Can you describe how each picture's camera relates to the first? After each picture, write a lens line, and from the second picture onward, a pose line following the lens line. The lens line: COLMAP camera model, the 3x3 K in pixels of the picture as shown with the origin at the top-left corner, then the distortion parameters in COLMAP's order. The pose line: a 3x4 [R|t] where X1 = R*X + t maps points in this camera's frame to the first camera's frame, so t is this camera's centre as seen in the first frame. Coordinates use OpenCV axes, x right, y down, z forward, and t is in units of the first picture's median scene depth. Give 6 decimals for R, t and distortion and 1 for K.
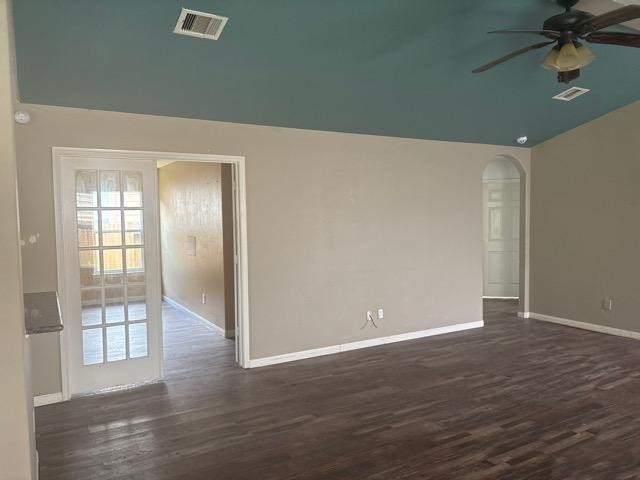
lens RADIAL K [[482.4, 0, 318.0], [0, 482.4, 239.3], [0, 0, 1]] dist [0.040926, -0.044150]
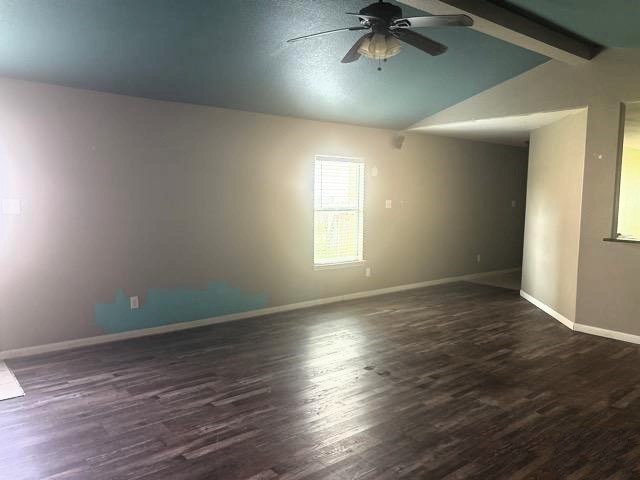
lens RADIAL K [[489.5, 0, 322.1], [0, 489.5, 242.9], [0, 0, 1]] dist [0.020734, -0.007287]
pose [[-0.987168, 0.022550, -0.158085, 0.627492], [-0.000542, 0.989500, 0.144531, -0.079583], [0.159684, 0.142762, -0.976791, 1.620334]]
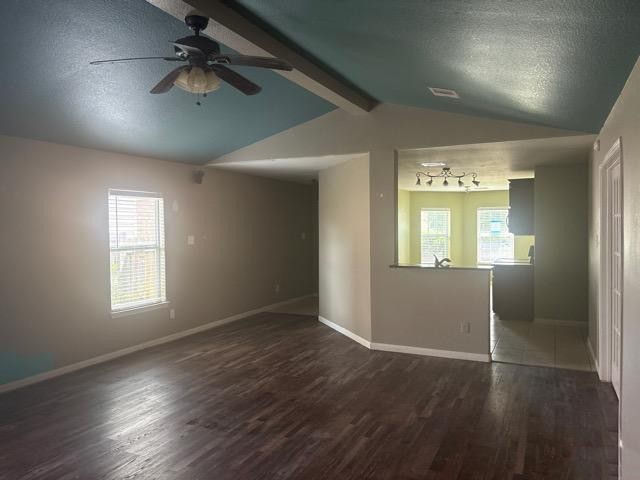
lens RADIAL K [[482.4, 0, 318.0], [0, 482.4, 239.3], [0, 0, 1]] dist [0.040926, -0.044150]
pose [[-0.827547, 0.040318, -0.559947, 0.682184], [-0.000543, 0.997360, 0.072617, -0.088704], [0.561397, 0.060398, -0.825340, 1.550314]]
